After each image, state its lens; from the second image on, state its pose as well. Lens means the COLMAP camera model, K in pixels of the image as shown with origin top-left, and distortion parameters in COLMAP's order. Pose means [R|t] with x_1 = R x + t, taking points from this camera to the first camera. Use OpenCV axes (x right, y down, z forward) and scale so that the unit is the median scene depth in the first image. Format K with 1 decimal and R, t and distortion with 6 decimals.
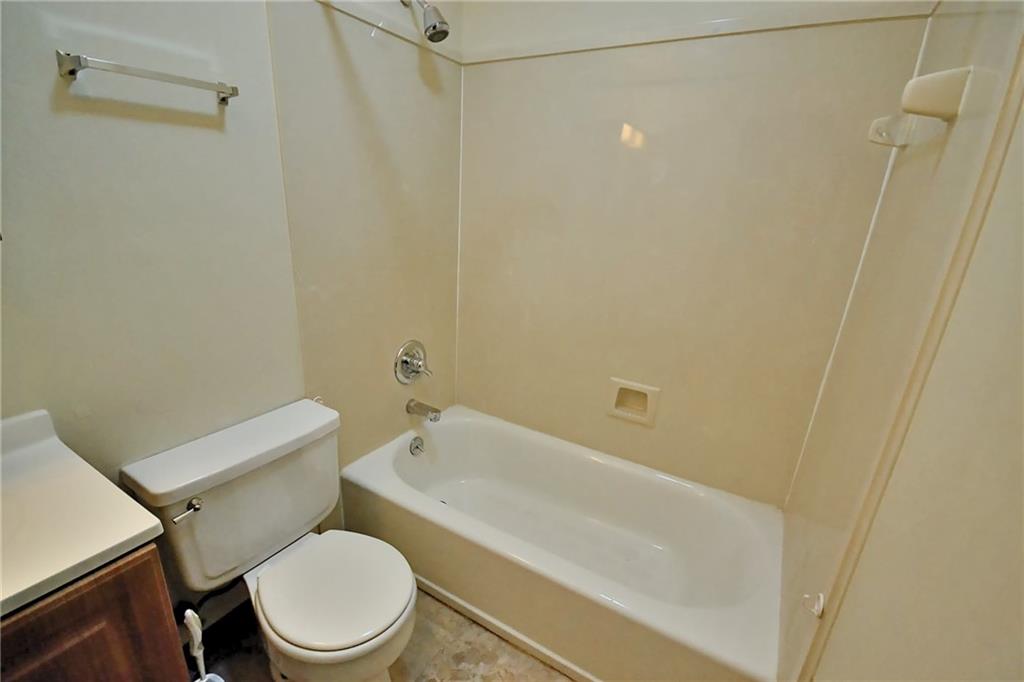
lens RADIAL K [[457.4, 0, 508.5], [0, 457.4, 346.7], [0, 0, 1]] dist [0.013836, -0.012537]
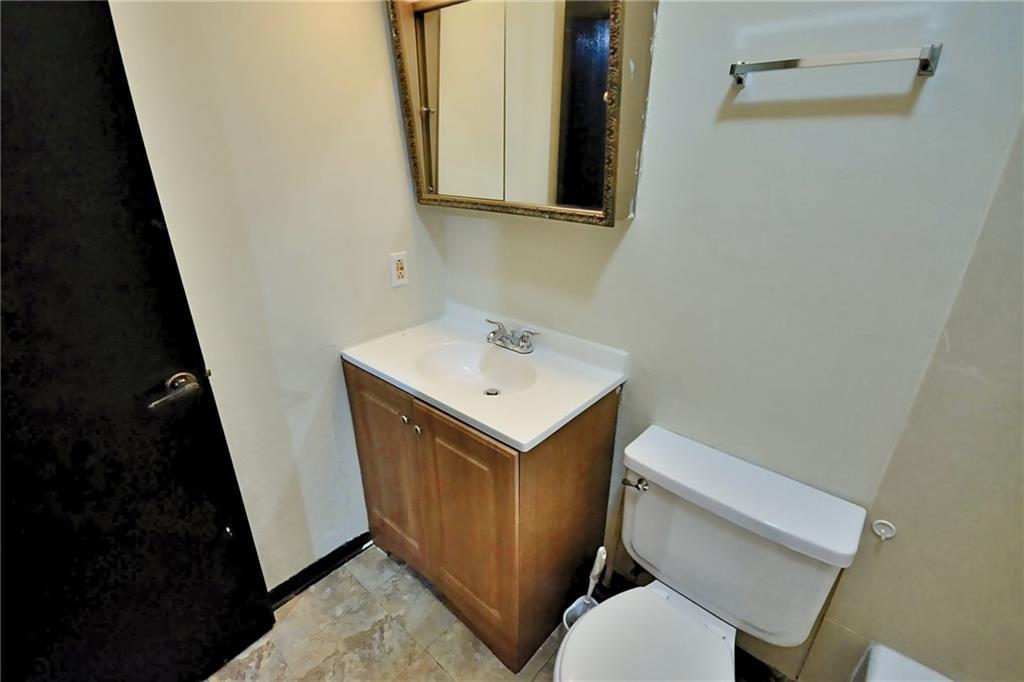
lens RADIAL K [[457.4, 0, 508.5], [0, 457.4, 346.7], [0, 0, 1]] dist [0.013836, -0.012537]
pose [[-0.171065, 0.335859, -0.926248, 0.257069], [-0.332266, 0.865368, 0.375149, -0.229852], [0.927543, 0.371936, -0.036439, 0.607685]]
